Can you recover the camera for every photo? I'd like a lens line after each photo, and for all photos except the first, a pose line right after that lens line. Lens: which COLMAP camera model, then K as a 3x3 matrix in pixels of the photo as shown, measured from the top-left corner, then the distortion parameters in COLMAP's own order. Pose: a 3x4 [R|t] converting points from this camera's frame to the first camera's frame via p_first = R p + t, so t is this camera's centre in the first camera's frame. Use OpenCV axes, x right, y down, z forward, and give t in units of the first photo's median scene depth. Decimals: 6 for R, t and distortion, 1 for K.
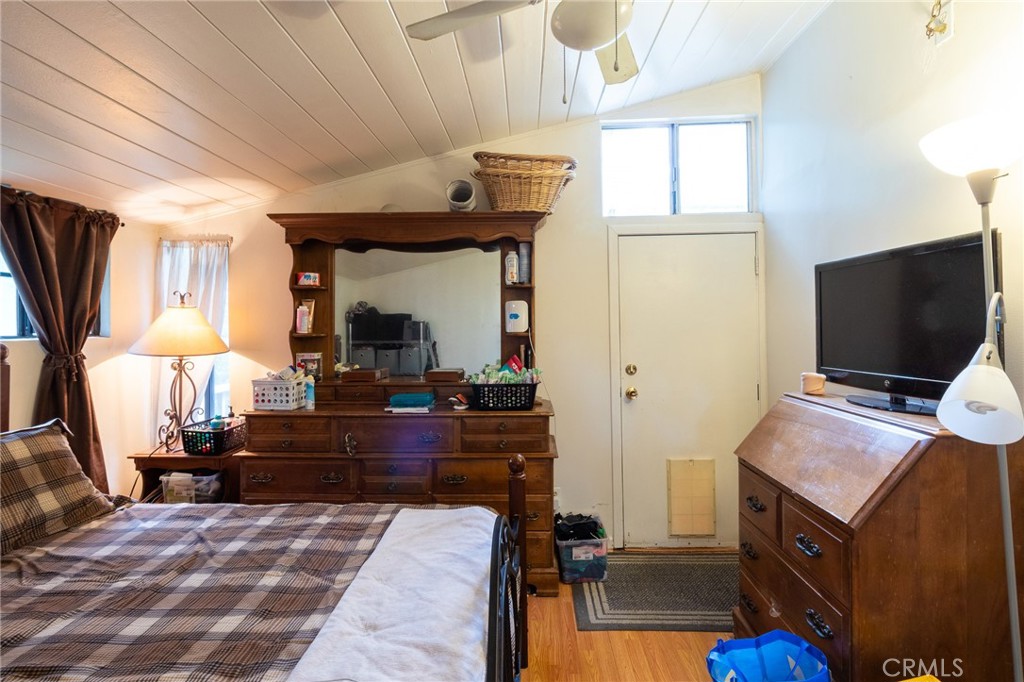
lens RADIAL K [[503.1, 0, 510.7], [0, 503.1, 320.2], [0, 0, 1]] dist [-0.003329, -0.000743]
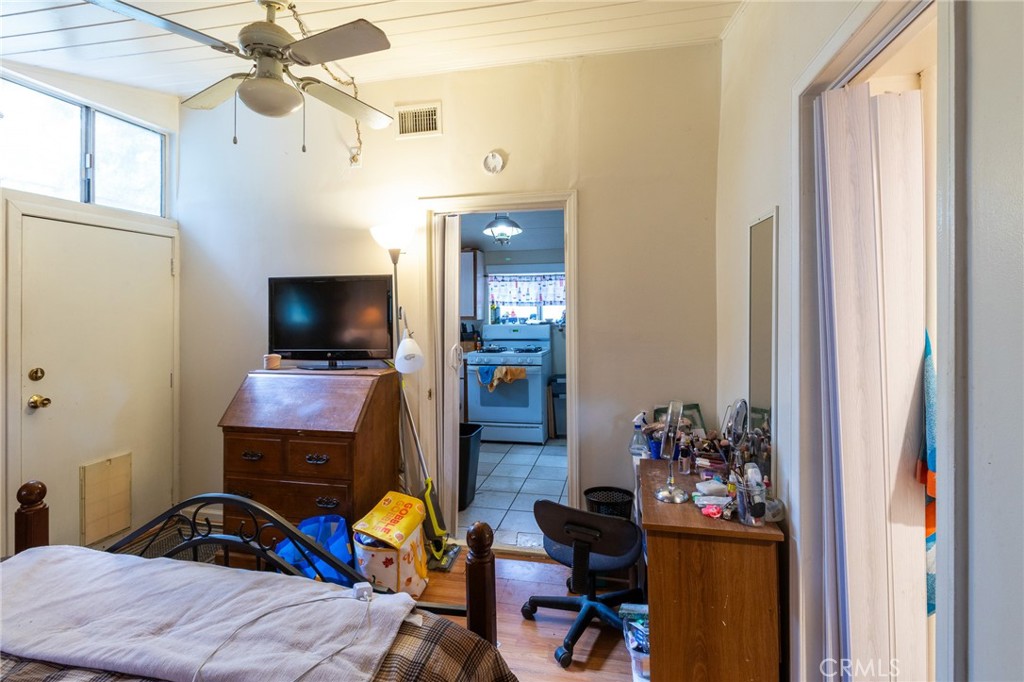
lens RADIAL K [[478.9, 0, 509.3], [0, 478.9, 314.2], [0, 0, 1]] dist [0.011255, -0.000271]
pose [[0.178513, -0.000039, 0.983938, -0.484637], [-0.004761, 0.999988, 0.000904, -0.009668], [-0.983926, -0.004846, 0.178511, 0.077427]]
